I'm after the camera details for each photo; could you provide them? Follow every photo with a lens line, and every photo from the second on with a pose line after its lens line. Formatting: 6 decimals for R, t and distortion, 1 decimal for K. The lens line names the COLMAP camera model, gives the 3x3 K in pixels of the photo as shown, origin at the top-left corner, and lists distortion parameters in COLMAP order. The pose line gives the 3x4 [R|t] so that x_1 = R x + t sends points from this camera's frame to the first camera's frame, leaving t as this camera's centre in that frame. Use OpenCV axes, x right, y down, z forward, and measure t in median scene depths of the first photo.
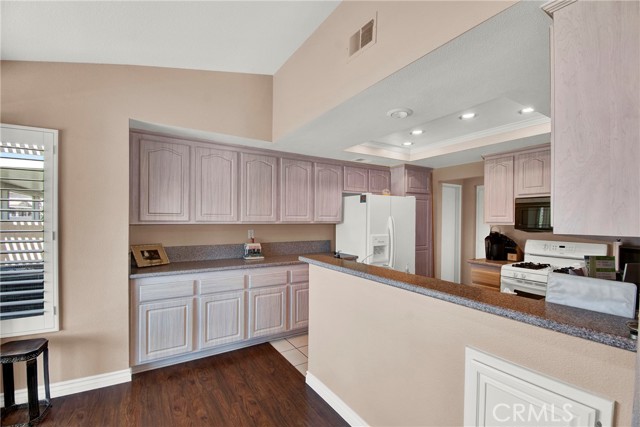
lens RADIAL K [[282.9, 0, 321.7], [0, 282.9, 225.2], [0, 0, 1]] dist [-0.000162, -0.015000]
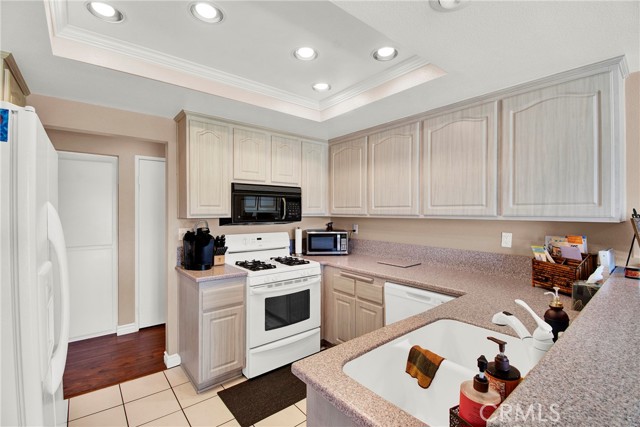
lens RADIAL K [[282.9, 0, 320.3], [0, 282.9, 211.9], [0, 0, 1]] dist [-0.000162, -0.015000]
pose [[-0.118775, -0.012115, 0.992847, -0.113351], [0.016602, 0.999762, 0.014186, -0.022976], [-0.992782, 0.018168, -0.118546, 0.833194]]
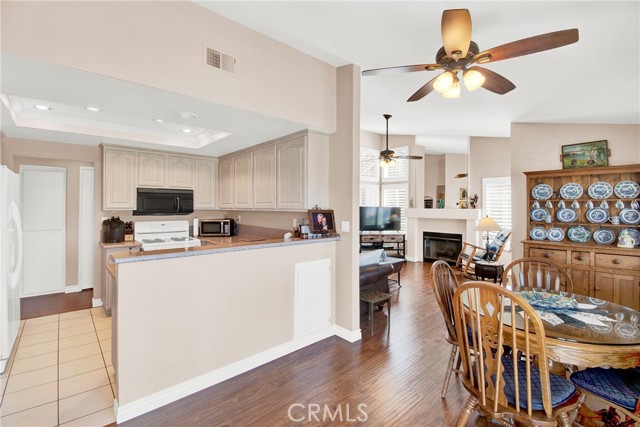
lens RADIAL K [[282.9, 0, 320.8], [0, 282.9, 204.1], [0, 0, 1]] dist [-0.000162, -0.015000]
pose [[-0.169118, -0.000127, 0.985596, -0.622469], [0.015692, 0.999873, 0.002821, -0.017268], [-0.985471, 0.015943, -0.169094, 0.419460]]
